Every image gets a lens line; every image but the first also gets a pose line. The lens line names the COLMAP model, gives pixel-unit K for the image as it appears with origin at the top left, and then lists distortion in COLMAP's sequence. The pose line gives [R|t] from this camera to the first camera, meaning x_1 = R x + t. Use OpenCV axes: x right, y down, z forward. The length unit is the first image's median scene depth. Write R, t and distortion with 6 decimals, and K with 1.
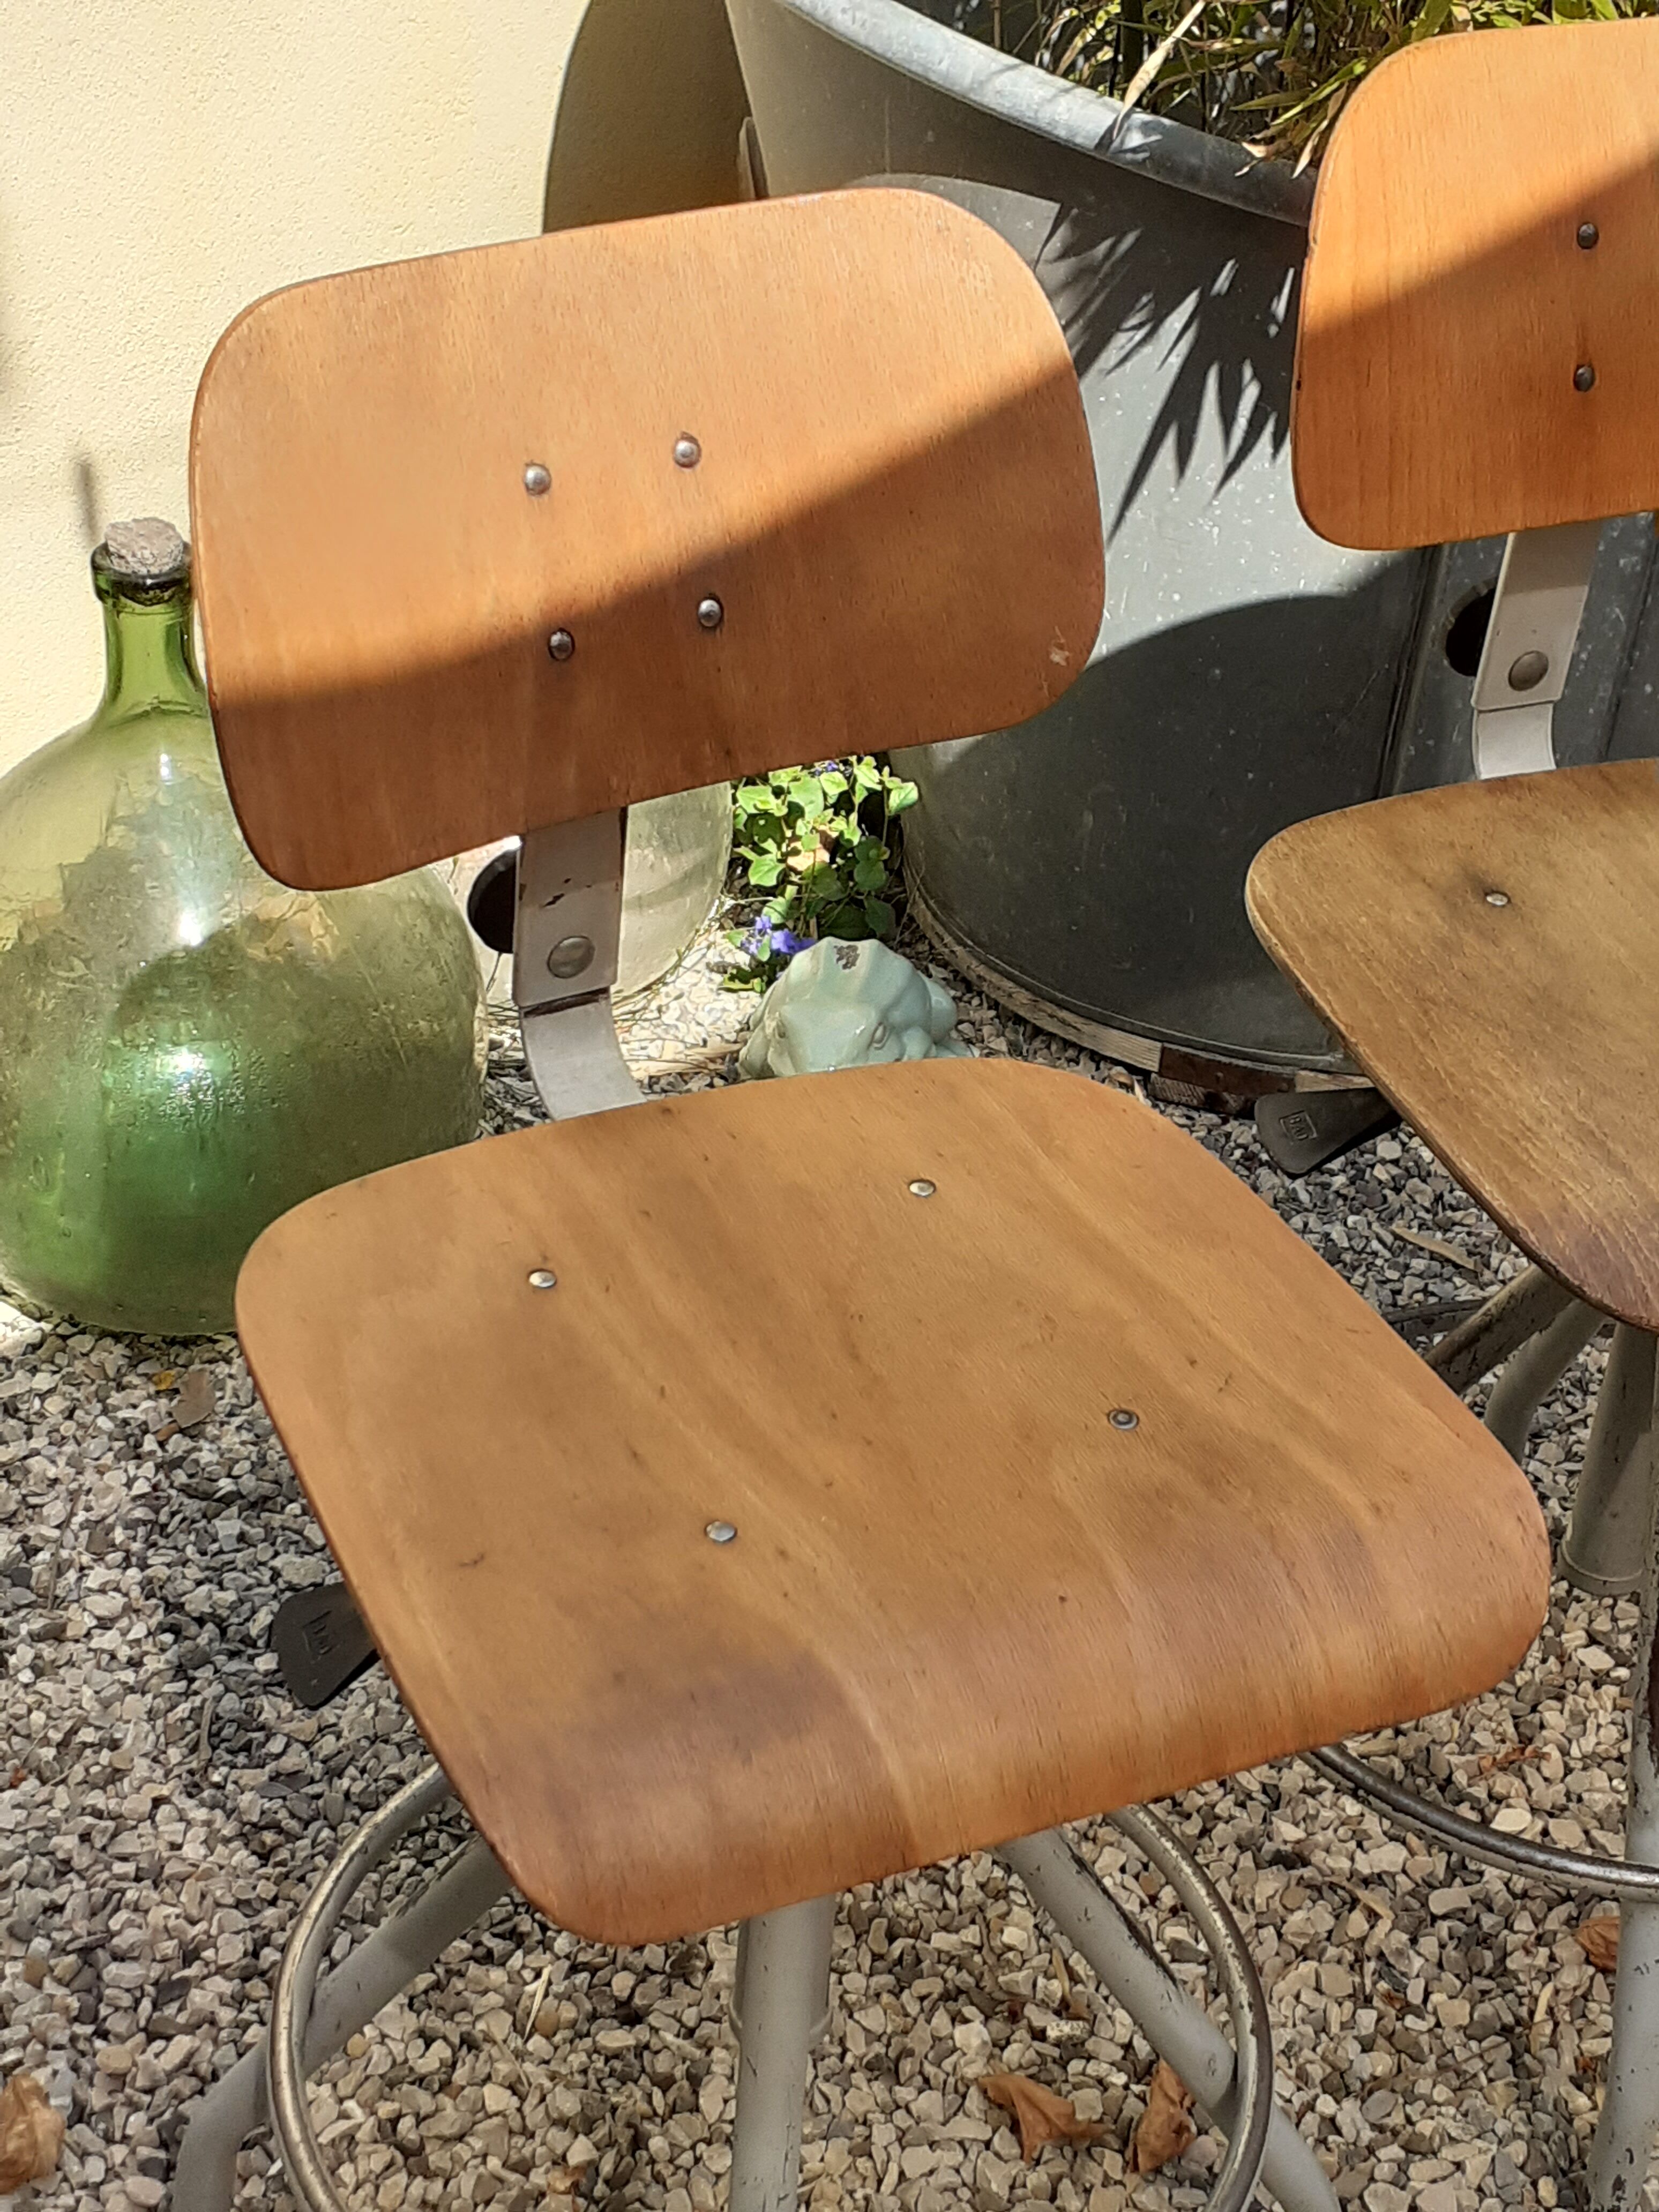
lens RADIAL K [[3492.4, 0, 846.8], [0, 3492.4, 1099.7], [0, 0, 1]] dist [0.269054, -0.995303]
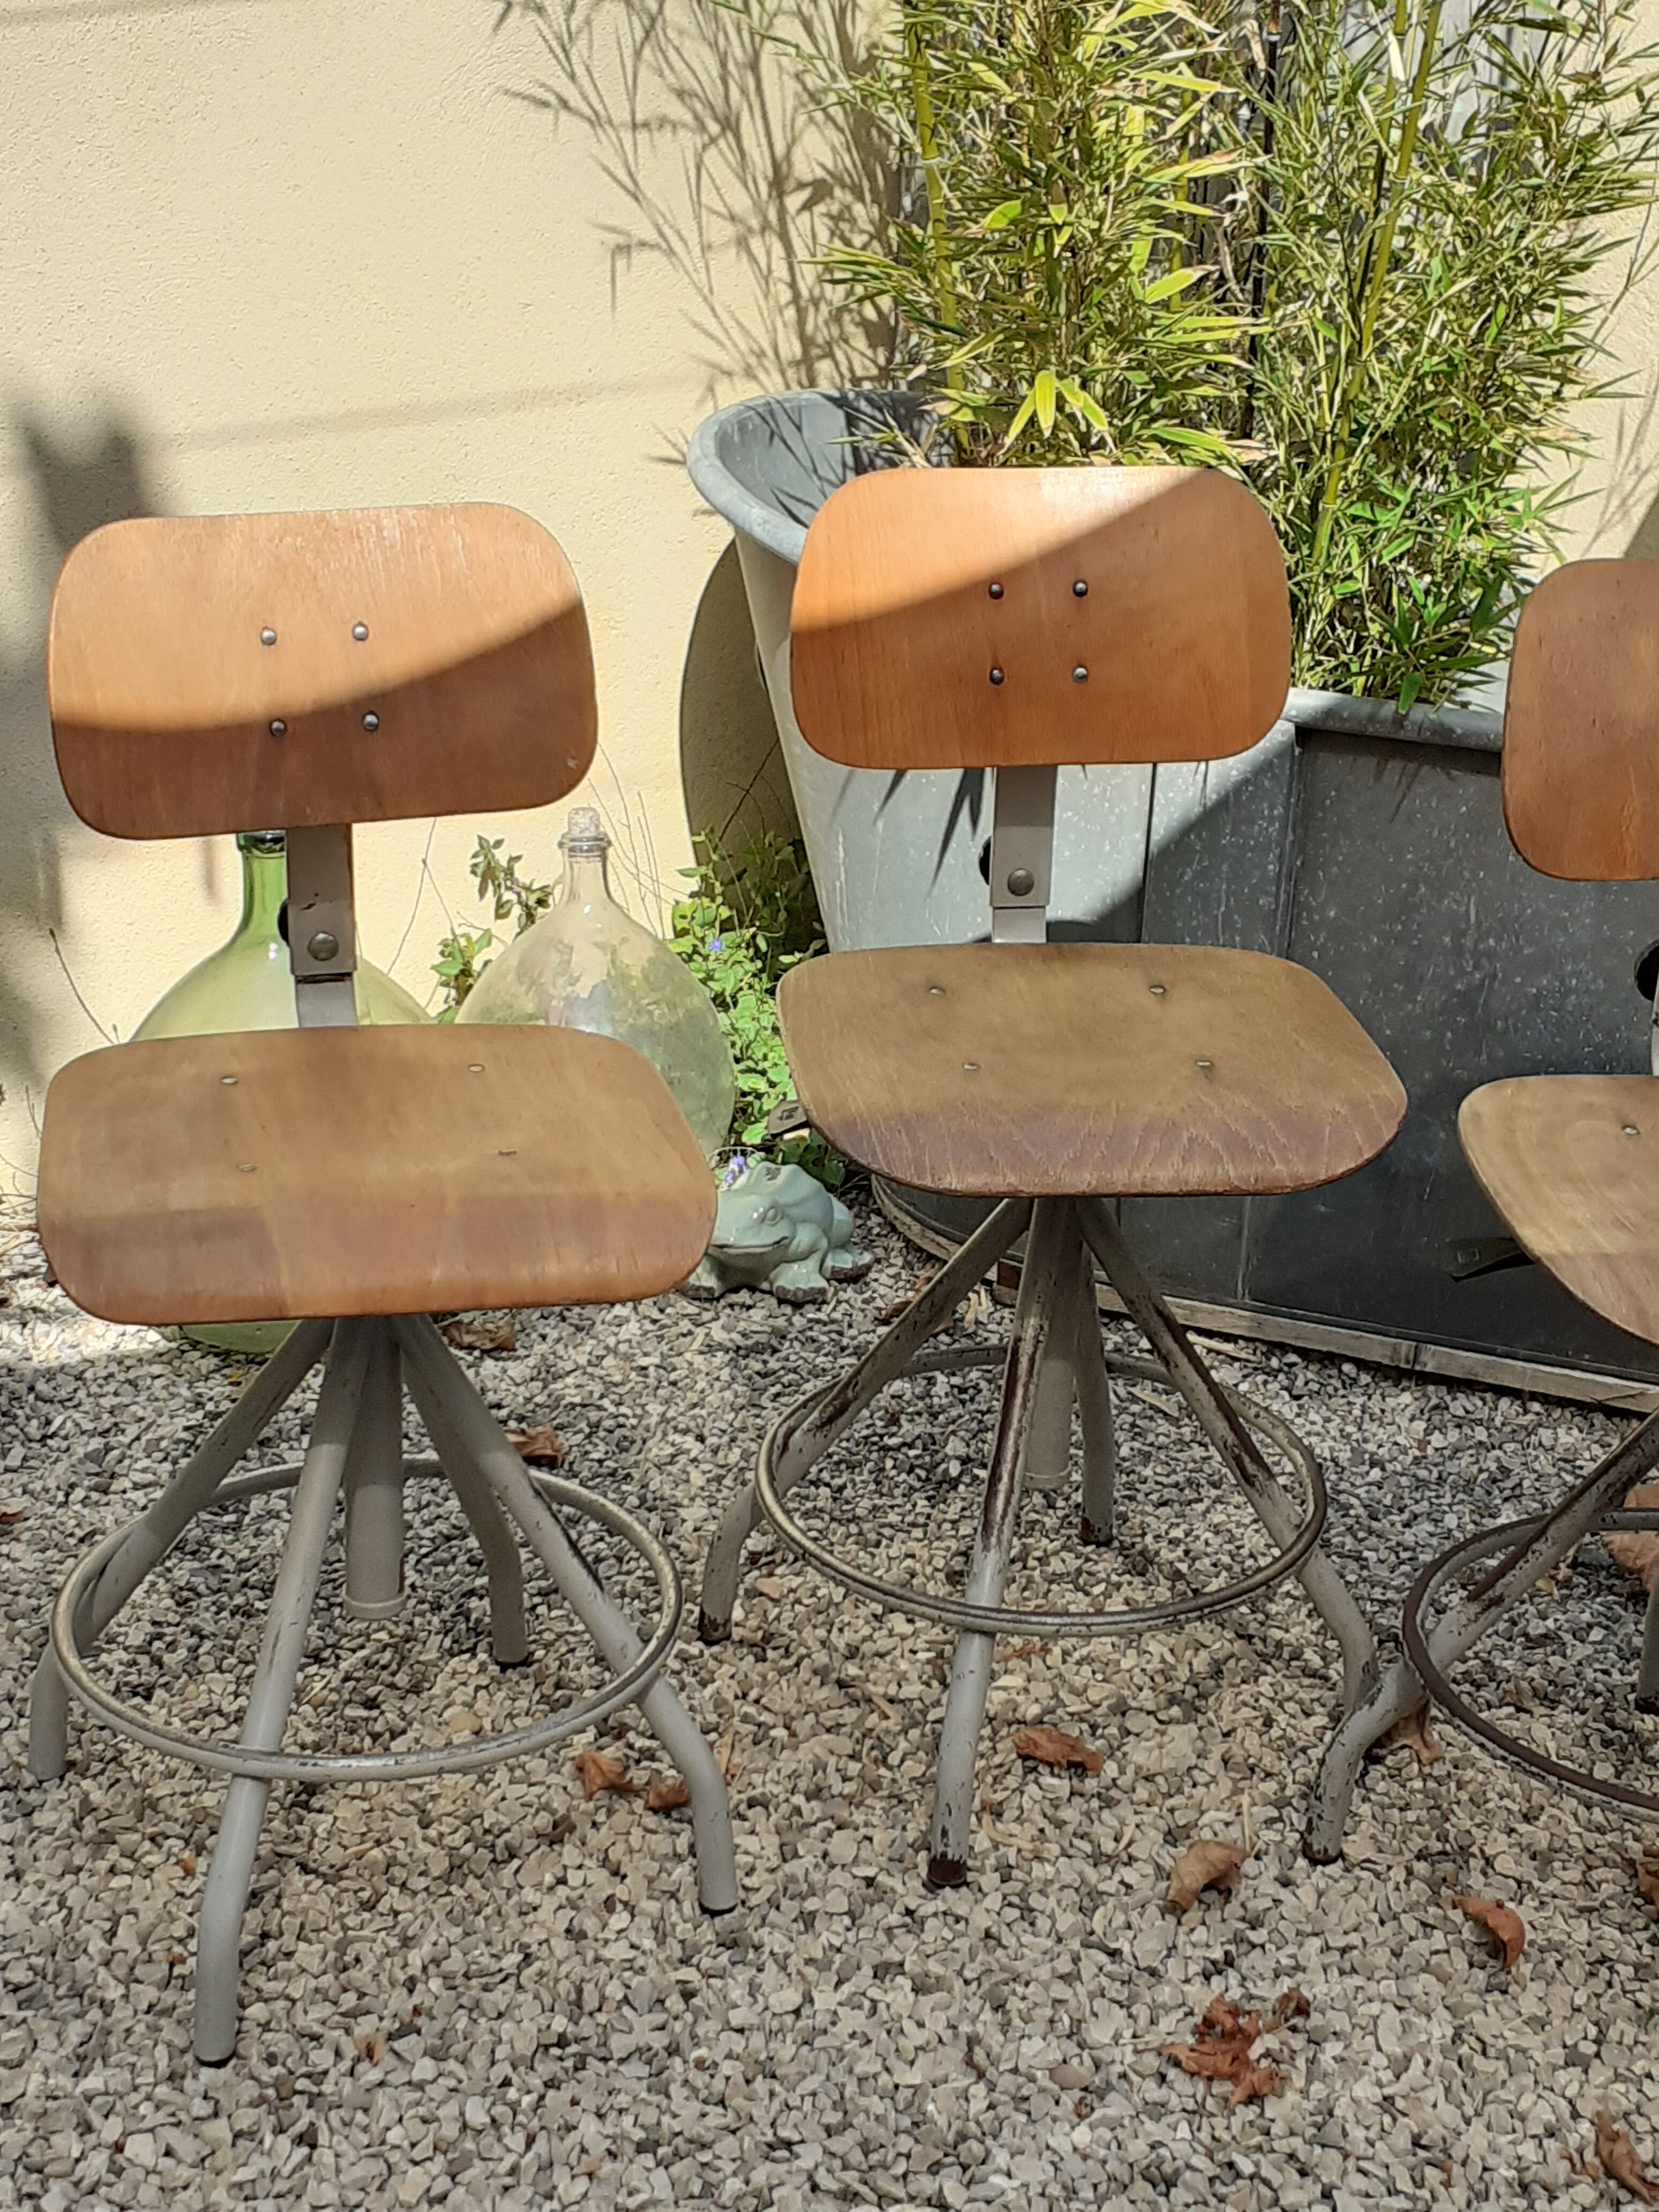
lens RADIAL K [[3468.4, 0, 887.1], [0, 3468.4, 1109.8], [0, 0, 1]] dist [0.224864, -0.779392]
pose [[0.974036, 0.058447, -0.218718, 0.458253], [-0.106605, 0.970698, -0.215362, 0.302629], [0.199722, 0.233087, 0.951726, -0.440876]]
